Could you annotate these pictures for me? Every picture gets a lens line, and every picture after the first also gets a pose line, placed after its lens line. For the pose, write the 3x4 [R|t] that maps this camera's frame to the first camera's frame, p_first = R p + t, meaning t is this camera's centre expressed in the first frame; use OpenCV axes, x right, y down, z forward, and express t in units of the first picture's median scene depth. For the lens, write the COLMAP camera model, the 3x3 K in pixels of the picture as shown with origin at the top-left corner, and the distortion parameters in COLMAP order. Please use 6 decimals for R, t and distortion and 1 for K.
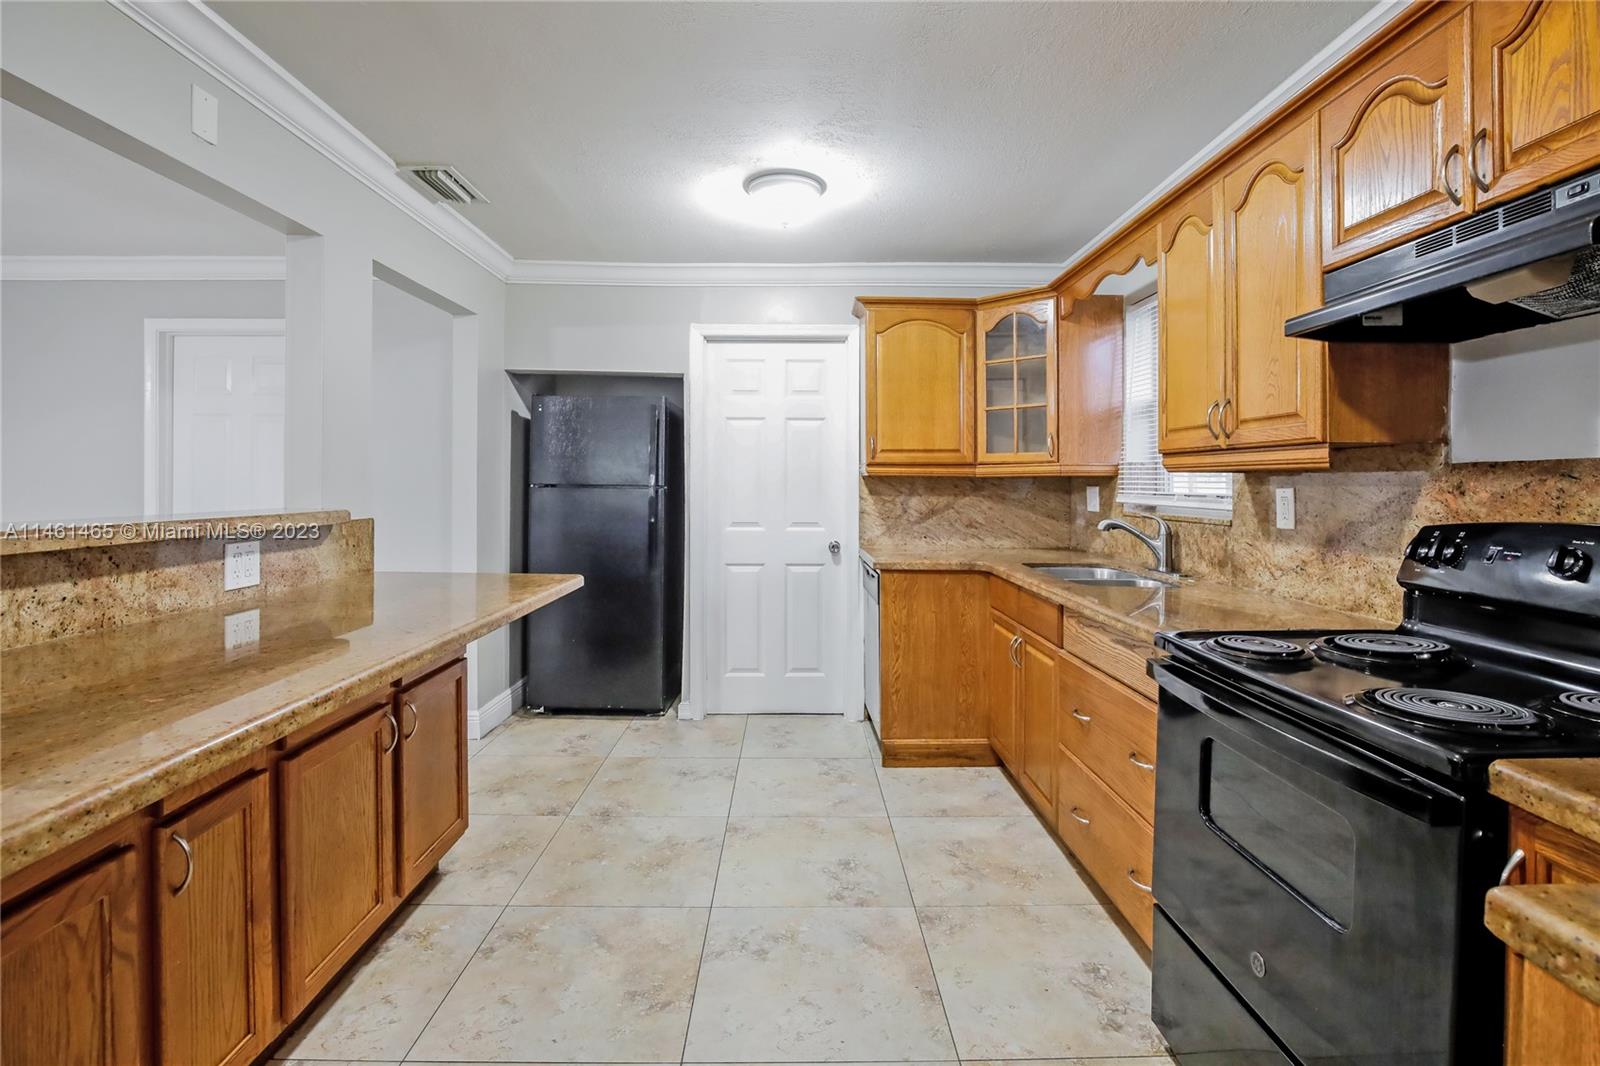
lens RADIAL K [[746.7, 0, 821.8], [0, 746.7, 483.2], [0, 0, 1]] dist [-0.018481, 0.002610]
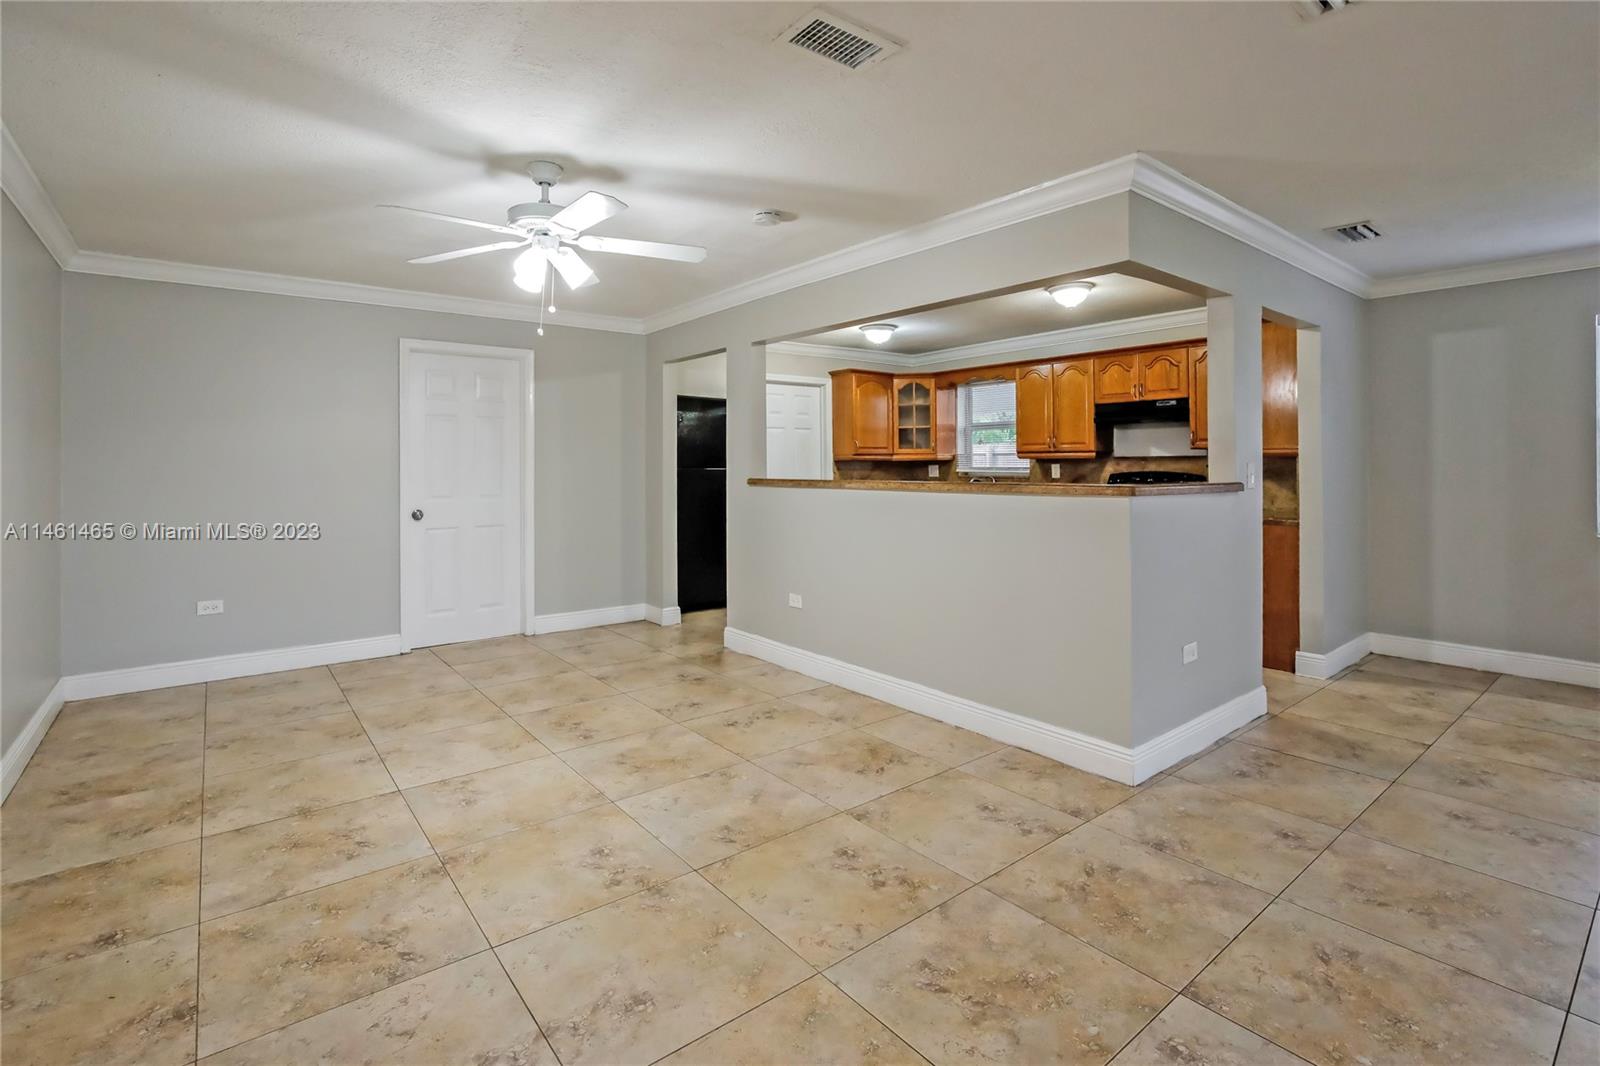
lens RADIAL K [[746.7, 0, 826.5], [0, 746.7, 453.7], [0, 0, 1]] dist [-0.018481, 0.002610]
pose [[0.787421, 0.004339, 0.616400, -1.920728], [0.005287, 0.999891, -0.013793, 0.000220], [-0.616393, 0.014119, 0.787312, -0.778680]]
